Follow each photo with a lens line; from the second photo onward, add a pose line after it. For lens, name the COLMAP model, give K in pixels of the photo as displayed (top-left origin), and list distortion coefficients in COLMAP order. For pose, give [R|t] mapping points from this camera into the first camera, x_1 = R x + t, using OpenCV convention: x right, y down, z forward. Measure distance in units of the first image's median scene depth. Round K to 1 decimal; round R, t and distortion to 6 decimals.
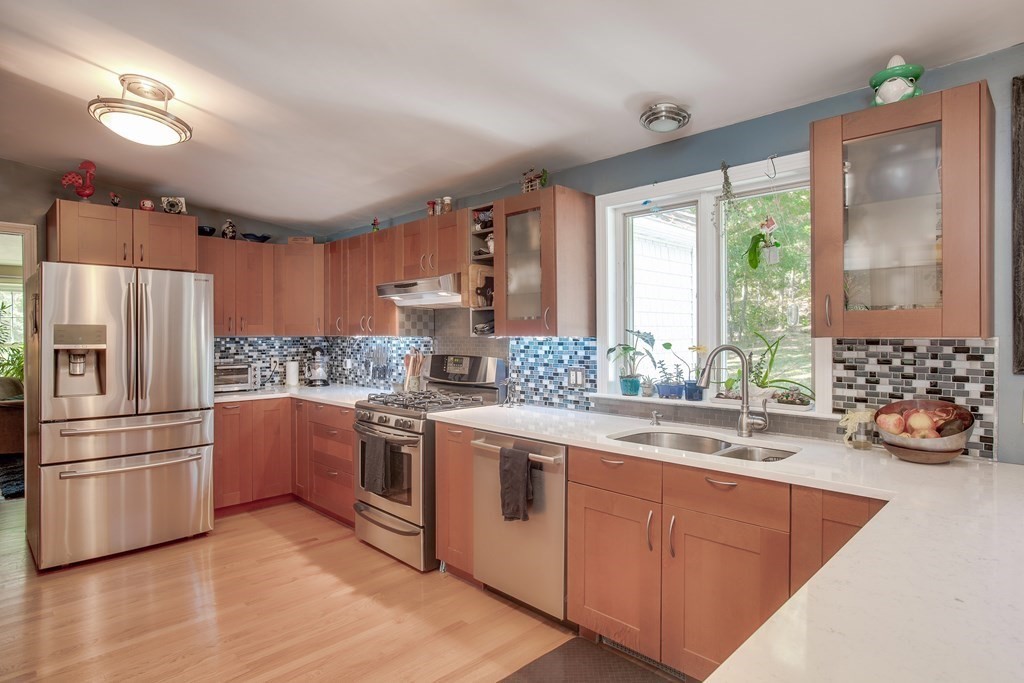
lens RADIAL K [[551.6, 0, 510.6], [0, 551.6, 332.9], [0, 0, 1]] dist [-0.037614, -0.000052]
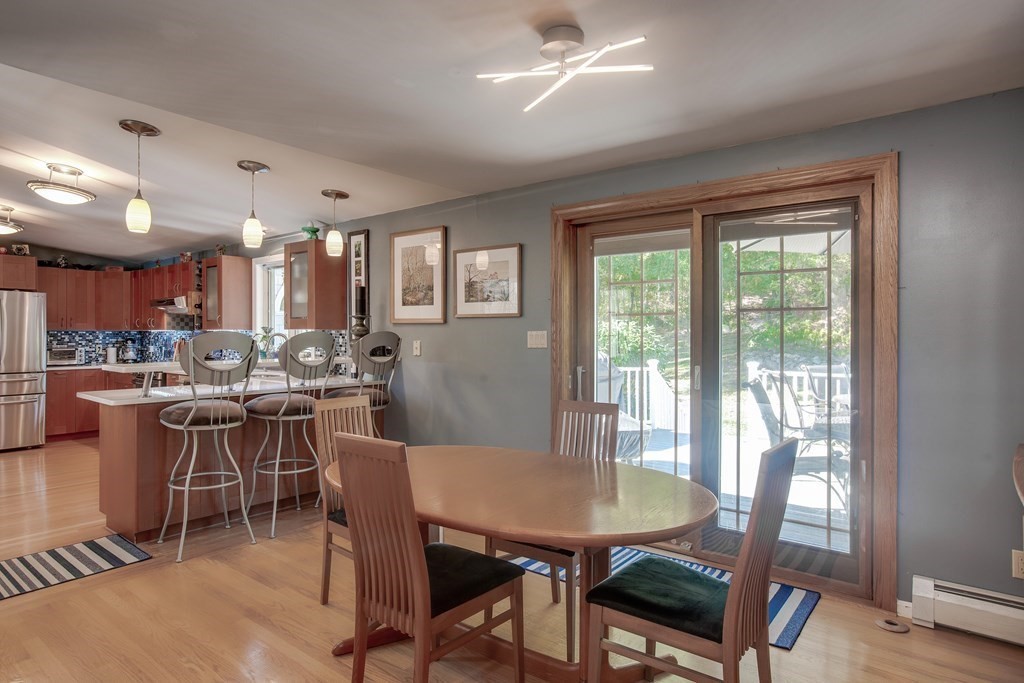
lens RADIAL K [[597.8, 0, 513.3], [0, 597.8, 336.7], [0, 0, 1]] dist [-0.003977, 0.003581]
pose [[0.994311, 0.003321, 0.106467, 0.583864], [-0.004044, 0.999970, 0.006575, 0.008124], [-0.106442, -0.006969, 0.994295, -0.834596]]
